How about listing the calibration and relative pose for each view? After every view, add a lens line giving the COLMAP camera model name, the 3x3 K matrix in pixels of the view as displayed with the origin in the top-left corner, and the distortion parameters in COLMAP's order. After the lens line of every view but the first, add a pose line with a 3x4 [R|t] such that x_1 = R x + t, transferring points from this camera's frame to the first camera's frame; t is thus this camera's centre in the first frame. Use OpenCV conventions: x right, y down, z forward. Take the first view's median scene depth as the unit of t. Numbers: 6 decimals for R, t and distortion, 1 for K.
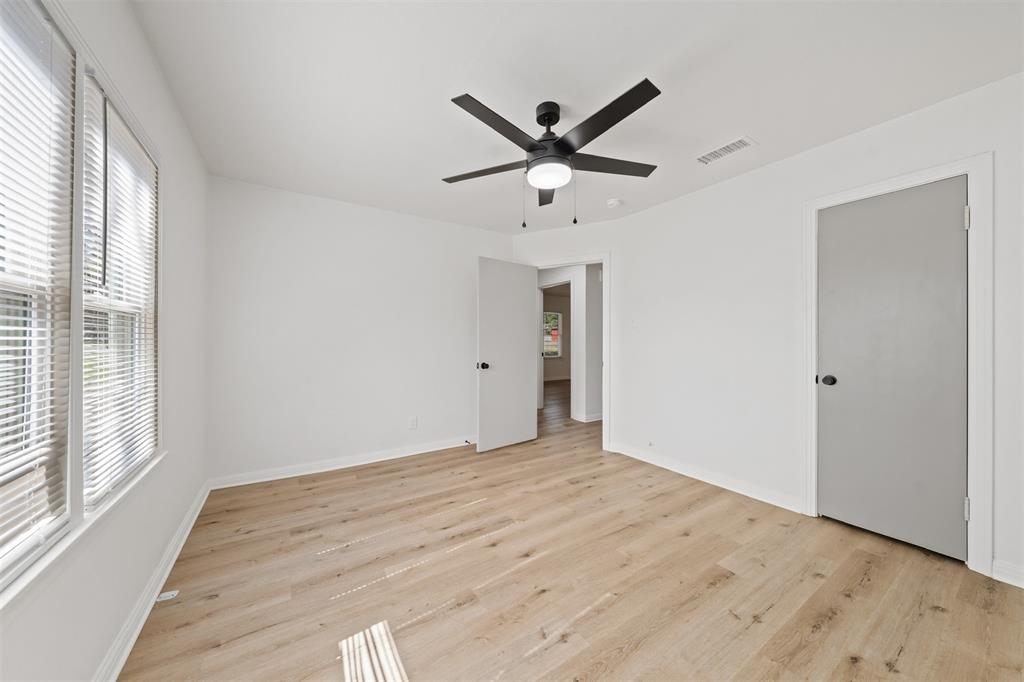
lens RADIAL K [[353.0, 0, 512.6], [0, 353.0, 340.0], [0, 0, 1]] dist [-0.001905, -0.000002]
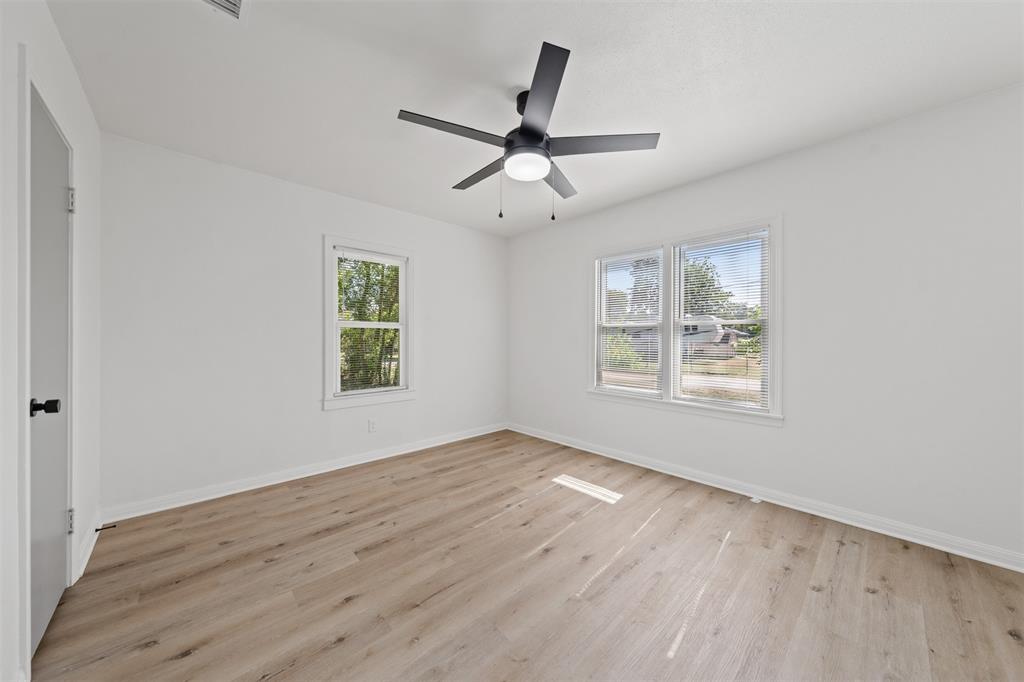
lens RADIAL K [[353.0, 0, 512.6], [0, 353.0, 340.0], [0, 0, 1]] dist [-0.001905, -0.000002]
pose [[-0.984522, -0.003138, -0.175235, 0.343398], [-0.003178, 0.999995, -0.000053, 0.008044], [0.175234, 0.000505, -0.984527, 2.155296]]
